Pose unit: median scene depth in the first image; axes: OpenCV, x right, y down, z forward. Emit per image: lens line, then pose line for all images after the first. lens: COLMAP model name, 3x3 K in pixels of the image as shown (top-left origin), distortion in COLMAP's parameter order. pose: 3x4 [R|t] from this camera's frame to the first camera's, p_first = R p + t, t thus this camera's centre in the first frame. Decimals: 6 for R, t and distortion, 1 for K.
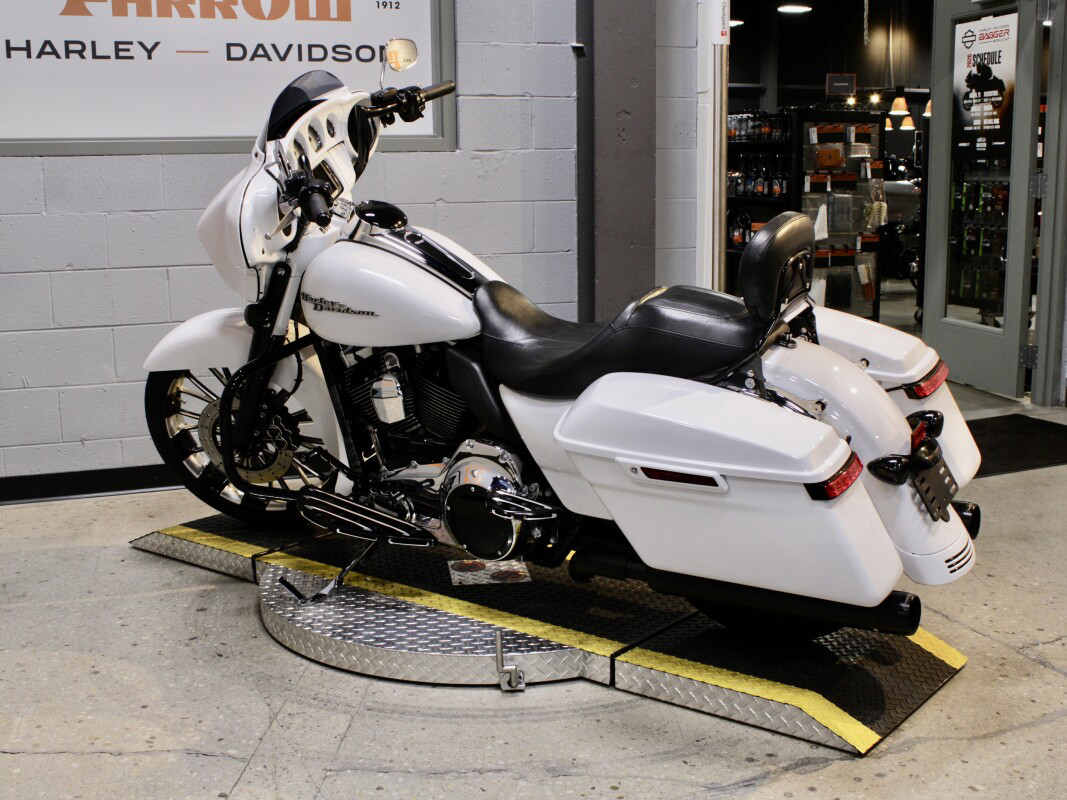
lens RADIAL K [[1297.8, 0, 533.5], [0, 1297.8, 400.0], [0, 0, 1]] dist [-0.107405, 0.131714]
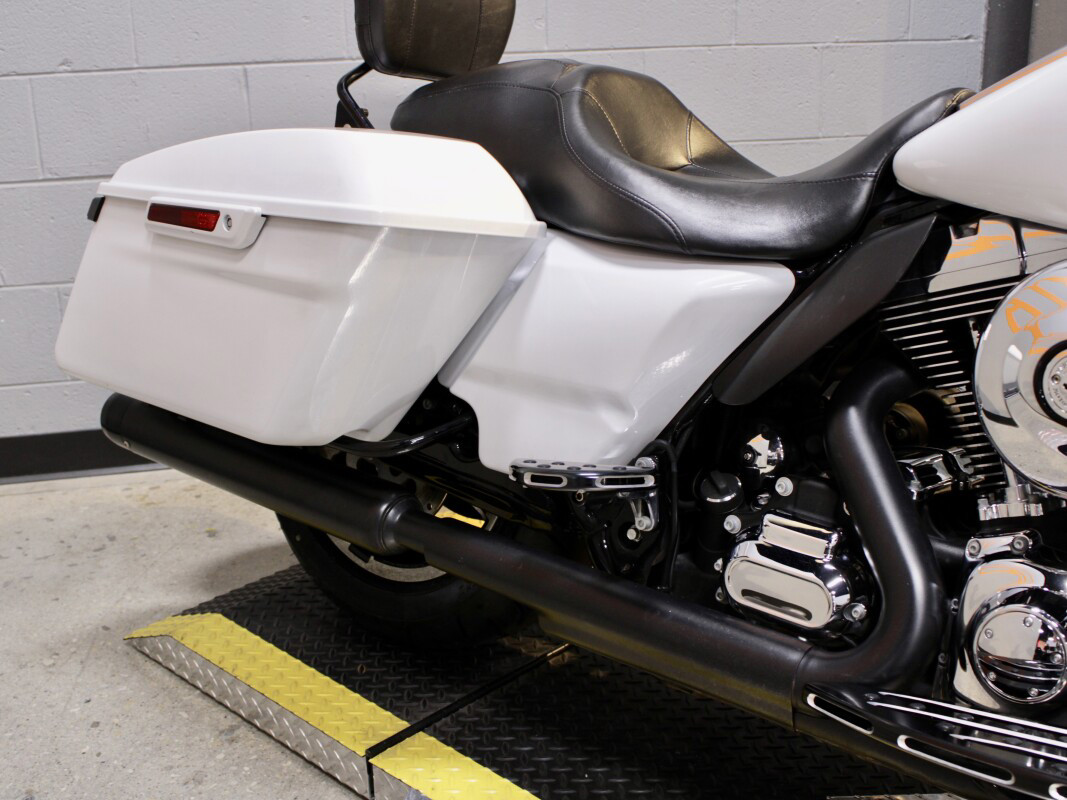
lens RADIAL K [[1297.8, 0, 533.5], [0, 1297.8, 400.0], [0, 0, 1]] dist [-0.107405, 0.131714]
pose [[0.990046, 0.038270, -0.135439, -0.085493], [-0.016174, 0.986883, 0.160626, -0.052697], [0.139810, -0.156836, 0.977679, 0.465776]]
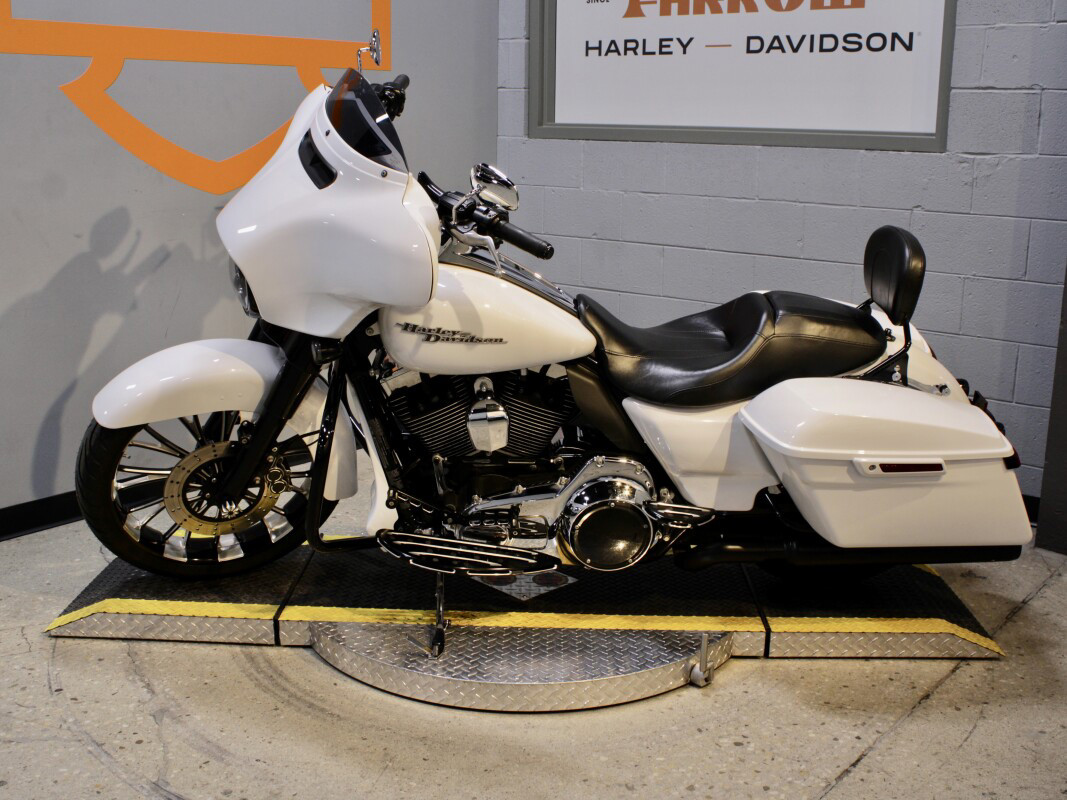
lens RADIAL K [[1214.1, 0, 528.2], [0, 1214.1, 395.6], [0, 0, 1]] dist [-0.129343, 0.152519]
pose [[0.488467, 0.212145, -0.846401, 0.553014], [-0.172102, 0.974364, 0.144897, -0.108160], [0.855442, 0.074890, 0.512456, 0.384908]]
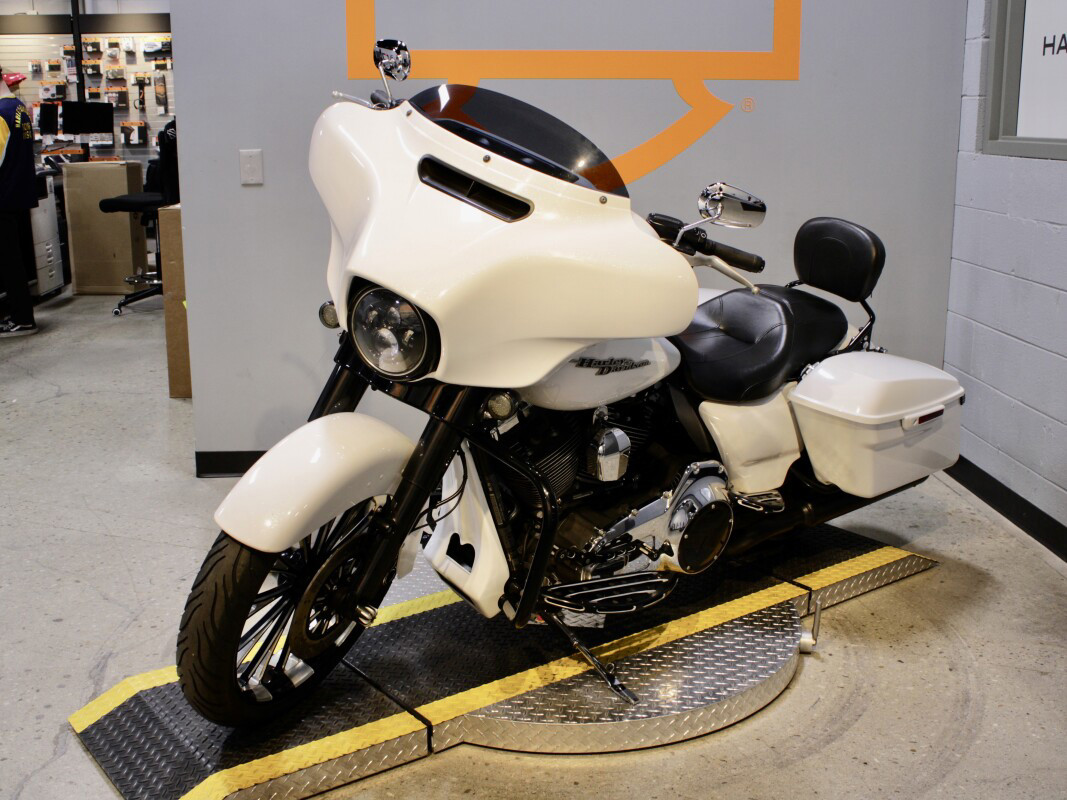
lens RADIAL K [[1214.1, 0, 528.2], [0, 1214.1, 395.6], [0, 0, 1]] dist [-0.129343, 0.152519]
pose [[-0.302559, 0.225619, -0.926042, 0.588225], [-0.161512, 0.945392, 0.283103, -0.205546], [0.939347, 0.235222, -0.249596, 0.876964]]
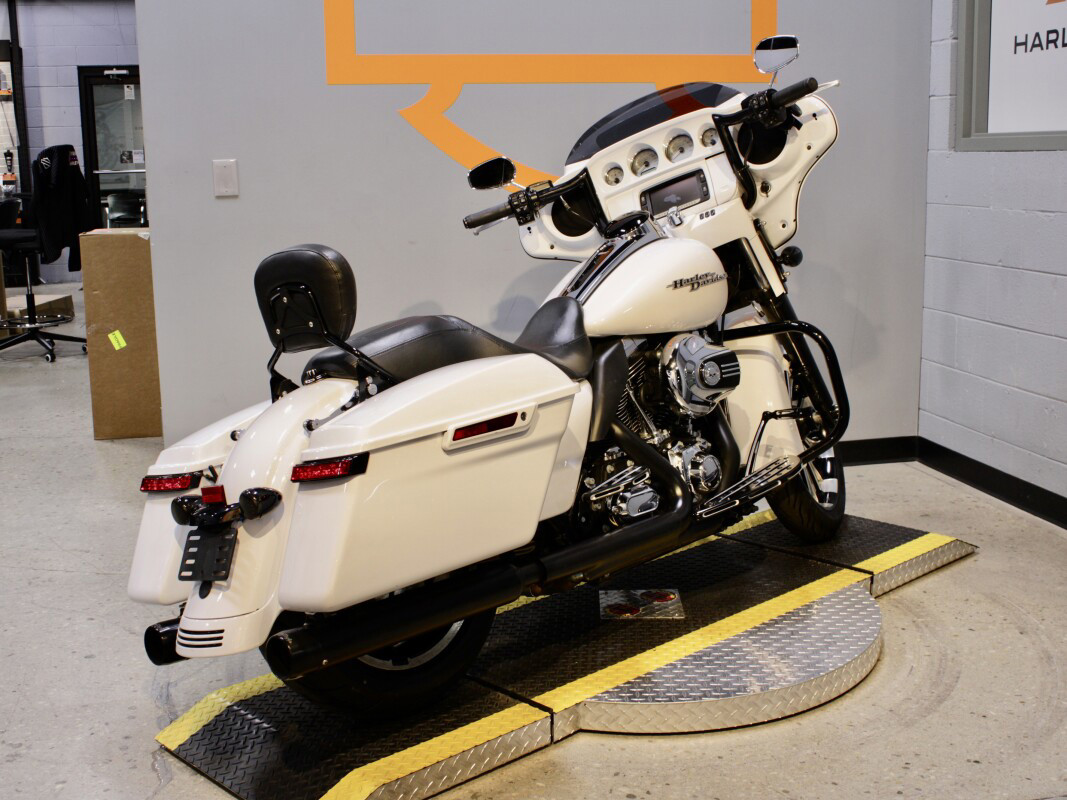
lens RADIAL K [[1297.8, 0, 533.5], [0, 1297.8, 400.0], [0, 0, 1]] dist [-0.107405, 0.131714]
pose [[-0.154019, 0.195982, -0.968437, 0.660527], [-0.153842, 0.963422, 0.219434, -0.159090], [0.976018, 0.182783, -0.118235, 0.760995]]
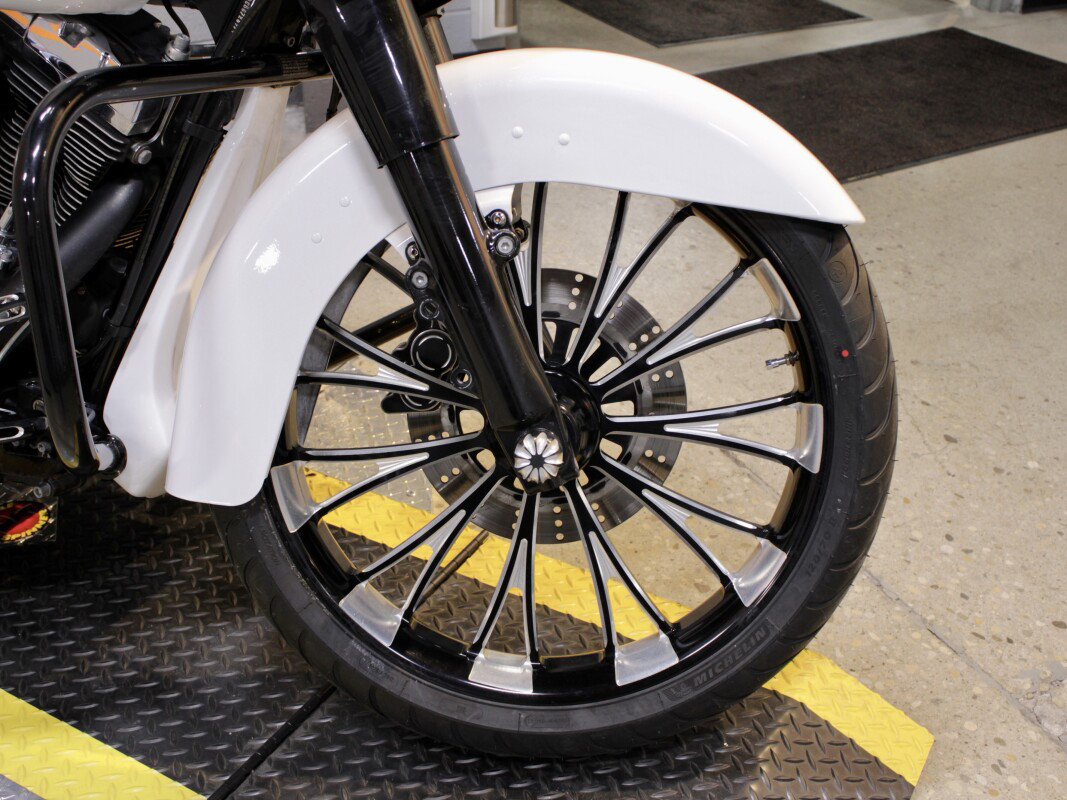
lens RADIAL K [[1297.8, 0, 533.5], [0, 1297.8, 400.0], [0, 0, 1]] dist [-0.107405, 0.131714]
pose [[0.994201, -0.039693, 0.099939, 0.098377], [0.001478, 0.934338, 0.356384, -0.060509], [-0.107523, -0.354170, 0.928979, 0.406939]]
